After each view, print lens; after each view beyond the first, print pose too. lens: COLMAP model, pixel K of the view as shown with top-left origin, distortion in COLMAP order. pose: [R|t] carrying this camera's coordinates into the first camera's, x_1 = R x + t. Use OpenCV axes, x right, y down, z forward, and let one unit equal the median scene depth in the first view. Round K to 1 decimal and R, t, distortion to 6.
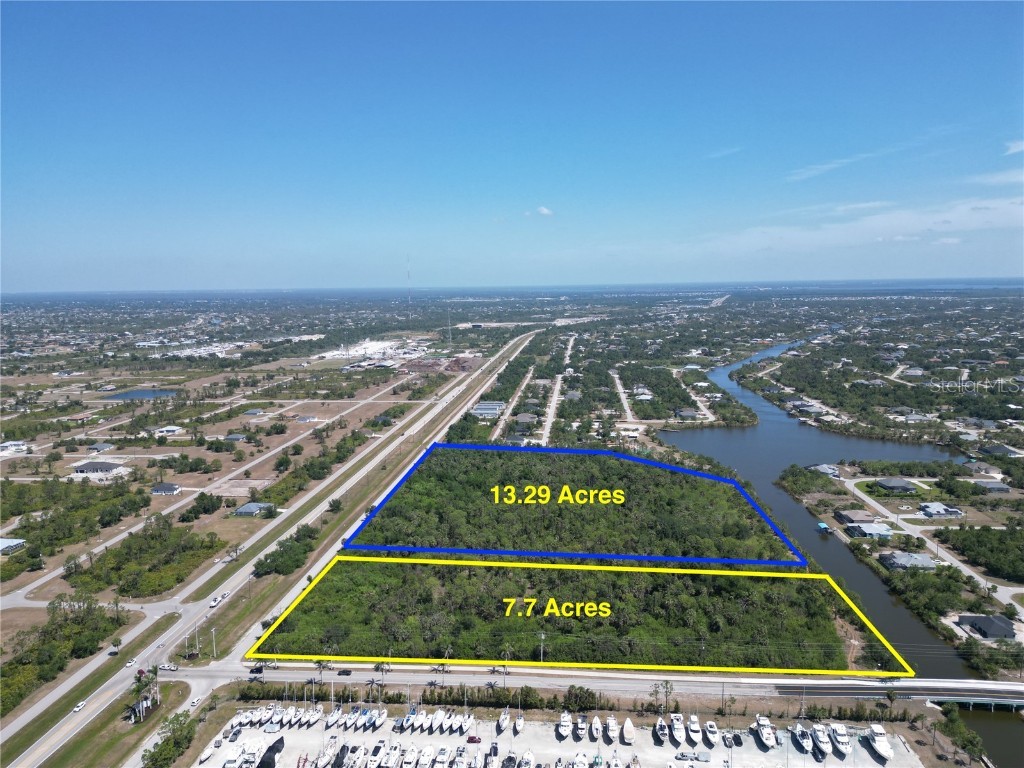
lens RADIAL K [[714.1, 0, 509.2], [0, 714.1, 383.5], [0, 0, 1]] dist [0.067852, -0.063217]
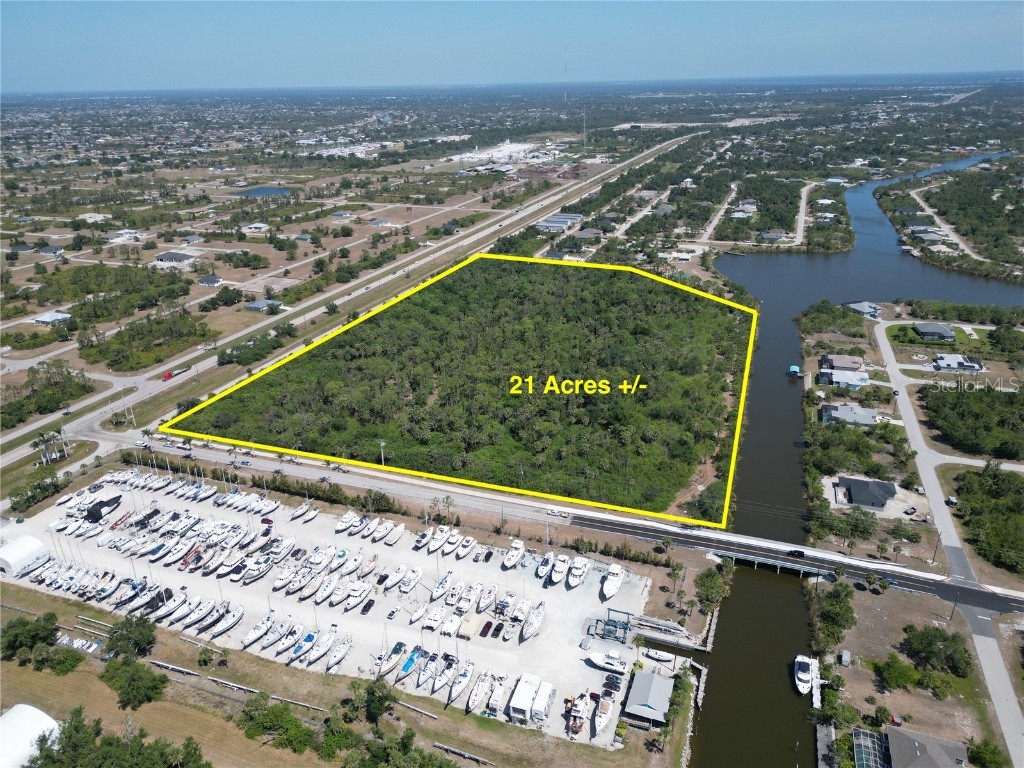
lens RADIAL K [[714.1, 0, 509.2], [0, 714.1, 383.5], [0, 0, 1]] dist [0.067852, -0.063217]
pose [[0.964302, 0.100245, -0.245098, 0.301811], [-0.033011, 0.963864, 0.264342, -0.012455], [0.262740, -0.246814, 0.932765, 0.055429]]
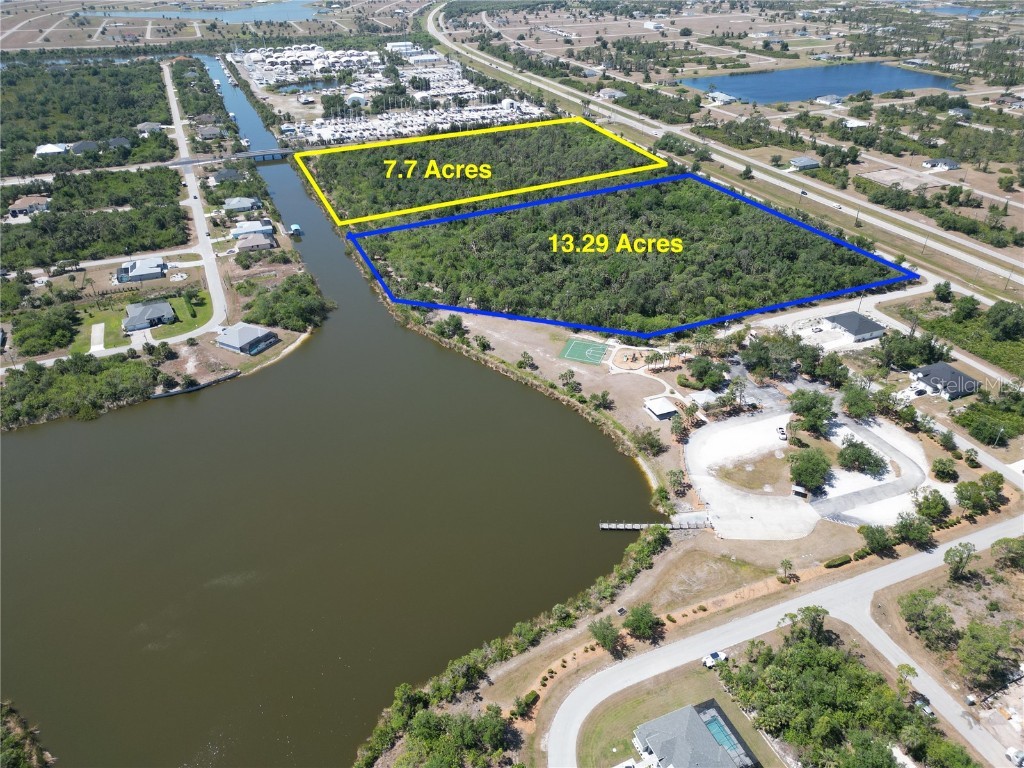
lens RADIAL K [[714.1, 0, 509.2], [0, 714.1, 383.5], [0, 0, 1]] dist [0.067852, -0.063217]
pose [[-0.881909, 0.267014, -0.388510, 0.592300], [-0.049568, 0.767037, 0.639686, -0.266716], [0.468806, 0.583402, -0.663221, 1.829817]]
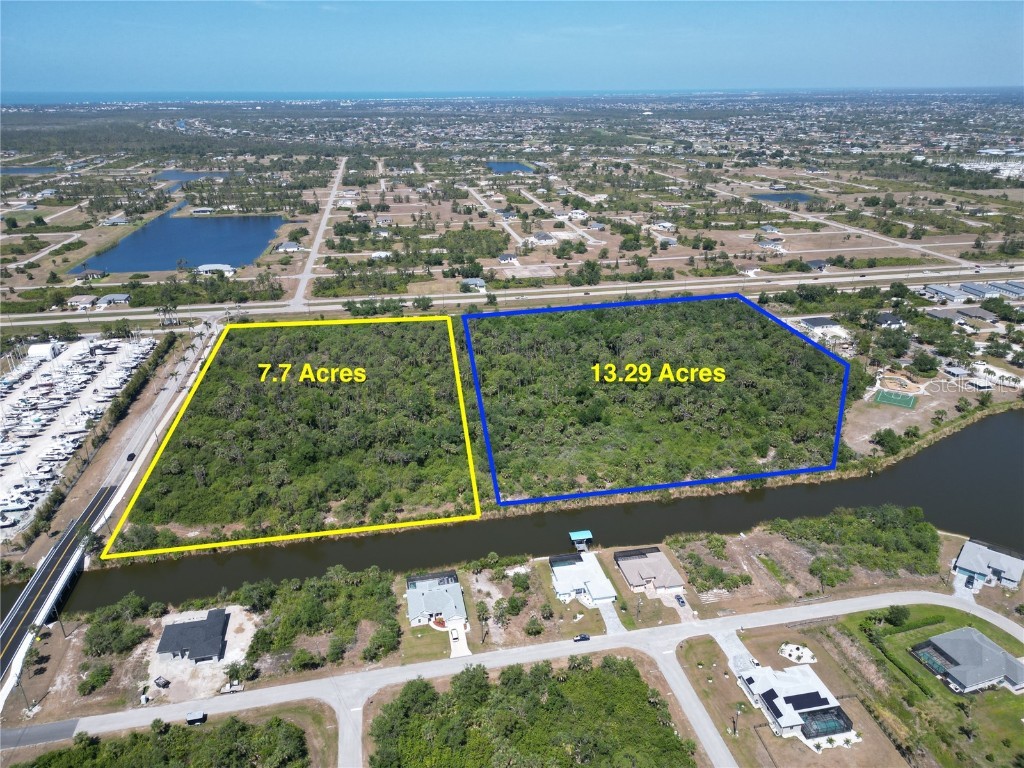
lens RADIAL K [[714.1, 0, 509.2], [0, 714.1, 383.5], [0, 0, 1]] dist [0.067852, -0.063217]
pose [[0.279523, 0.380445, -0.881549, 0.861029], [-0.134799, 0.924603, 0.356283, -0.118349], [0.950629, 0.019242, 0.309732, 0.727548]]
